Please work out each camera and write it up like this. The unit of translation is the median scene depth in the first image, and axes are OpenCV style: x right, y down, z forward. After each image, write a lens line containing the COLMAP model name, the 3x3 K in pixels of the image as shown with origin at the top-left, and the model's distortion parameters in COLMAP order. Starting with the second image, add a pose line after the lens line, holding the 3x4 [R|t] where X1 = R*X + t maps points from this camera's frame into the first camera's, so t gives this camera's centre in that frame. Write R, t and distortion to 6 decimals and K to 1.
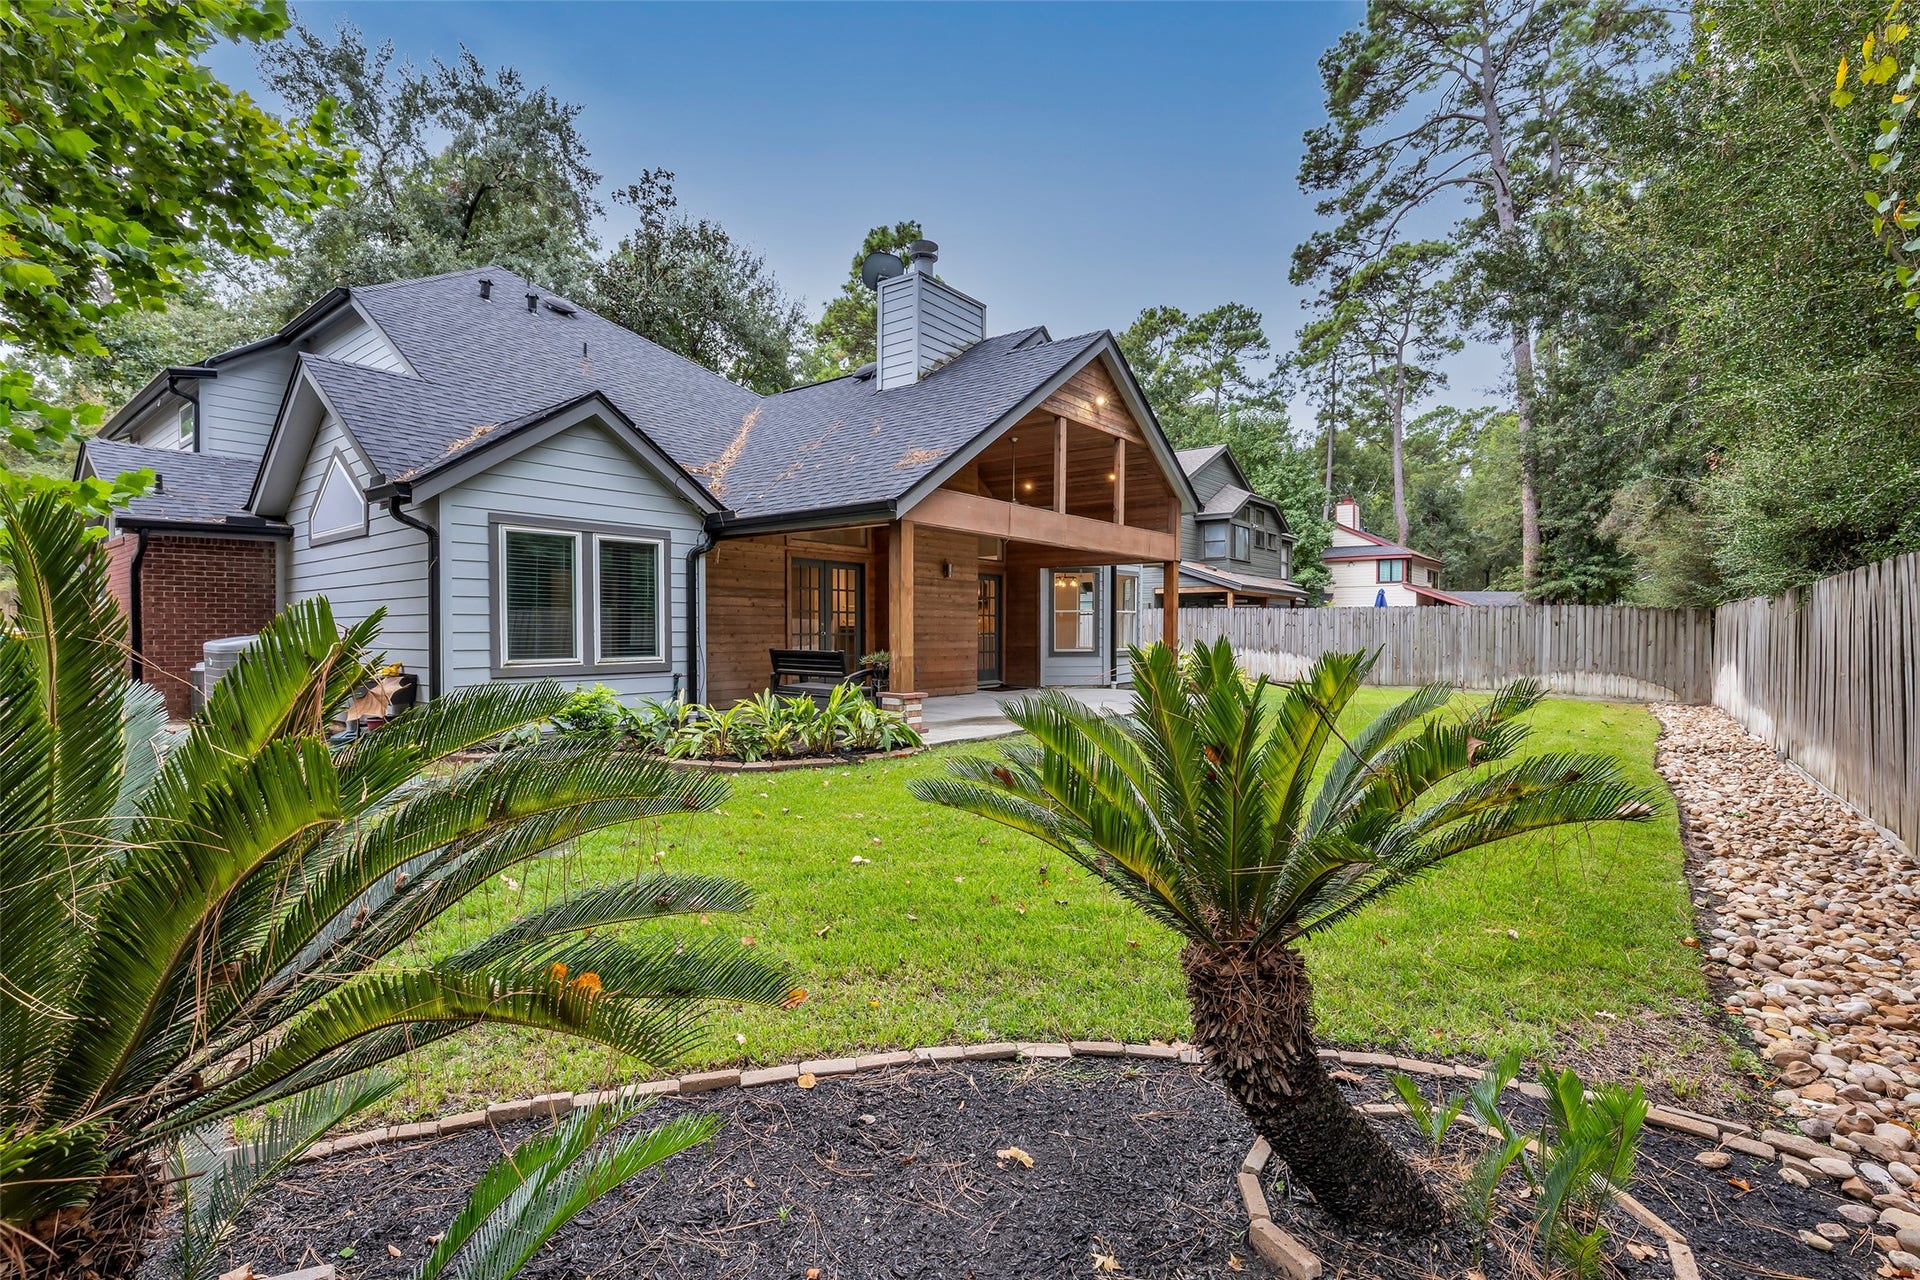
lens RADIAL K [[878.5, 0, 964.9], [0, 878.5, 645.3], [0, 0, 1]] dist [-0.015112, 0.001073]
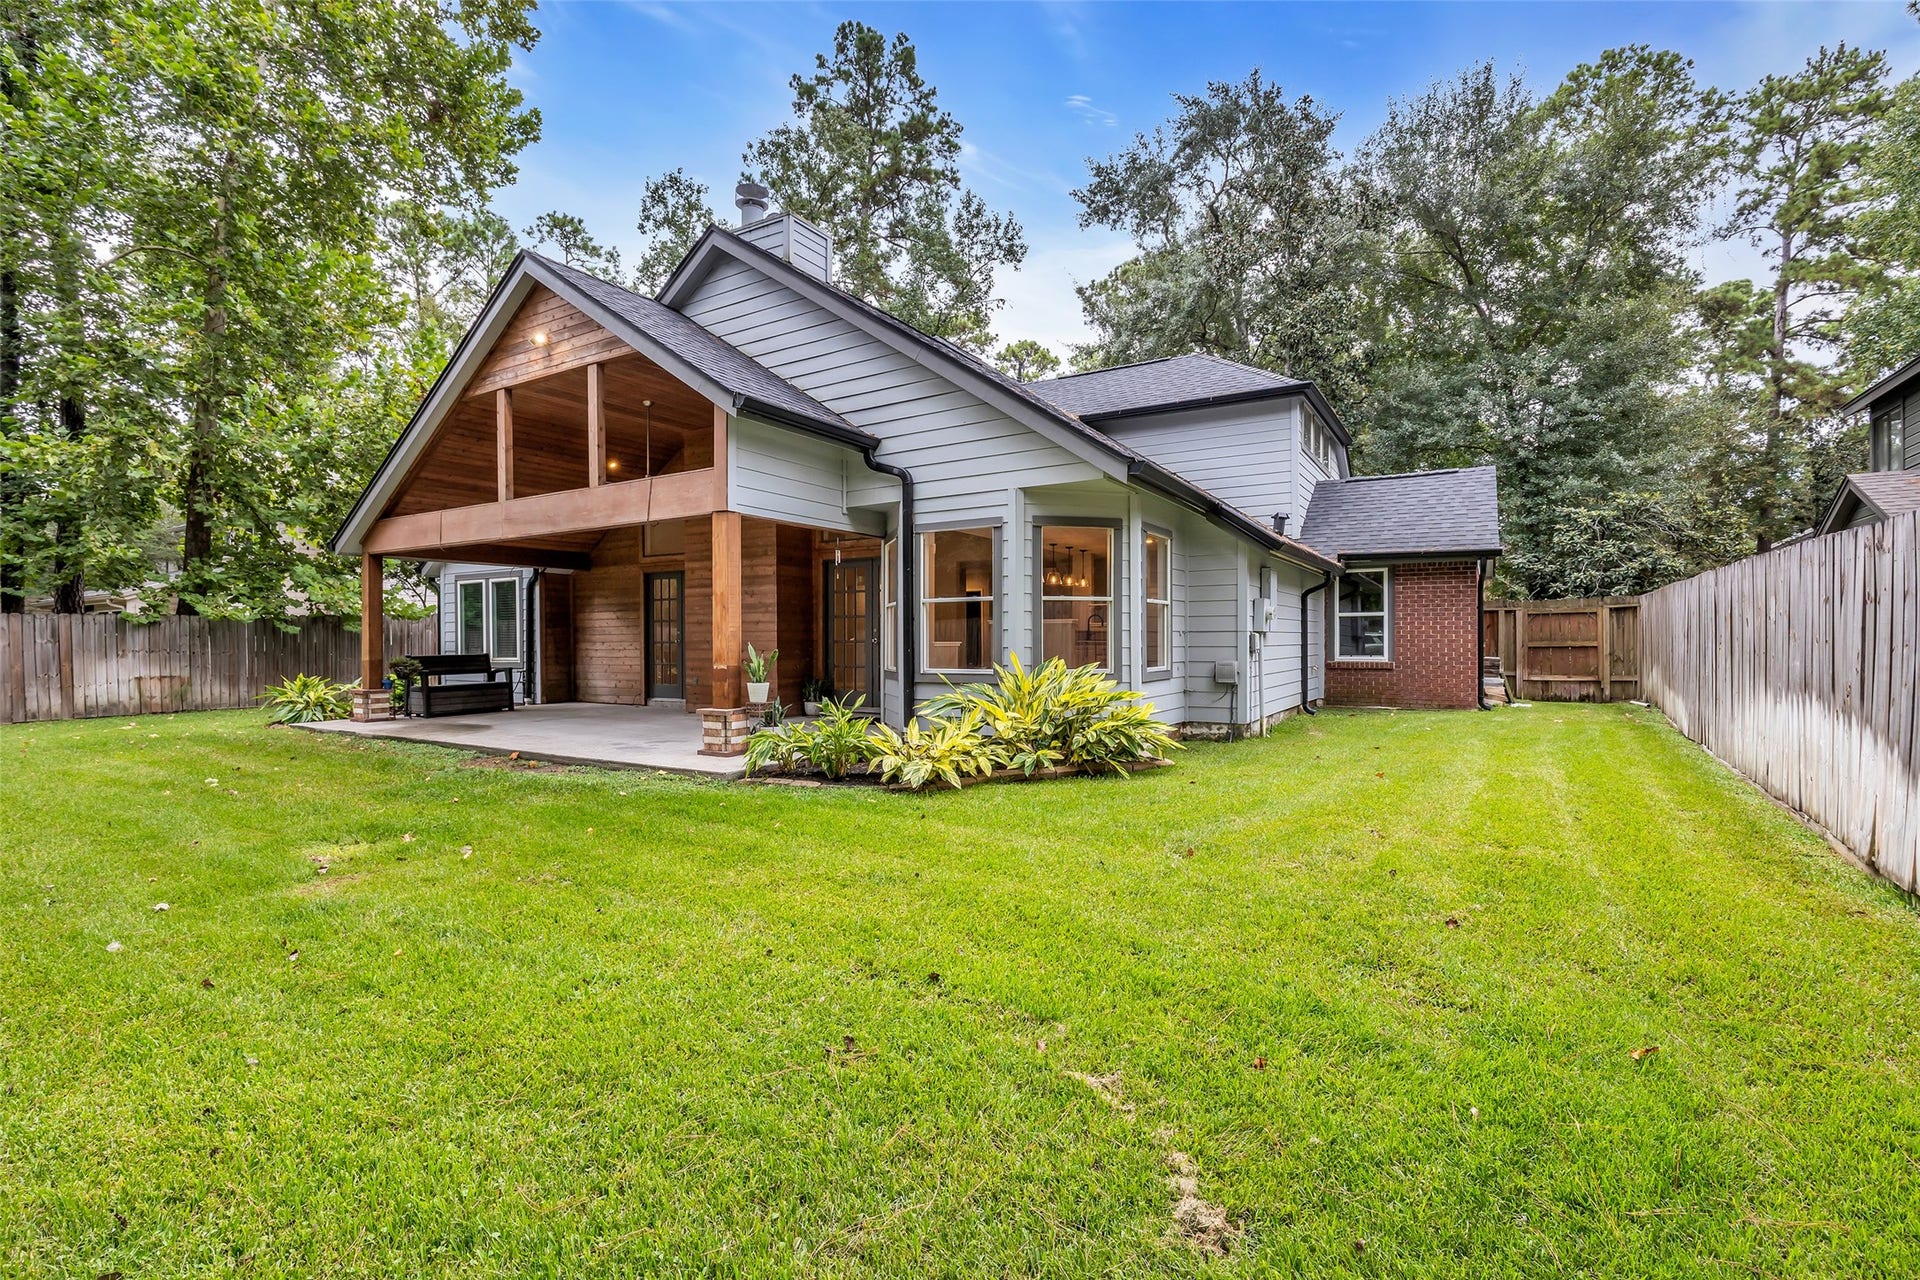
lens RADIAL K [[878.5, 0, 971.0], [0, 878.5, 640.6], [0, 0, 1]] dist [-0.015112, 0.001073]
pose [[0.120079, 0.000151, -0.992764, 1.168291], [-0.009122, 0.999958, -0.000951, -0.021268], [0.992722, 0.009170, 0.120075, 1.567883]]
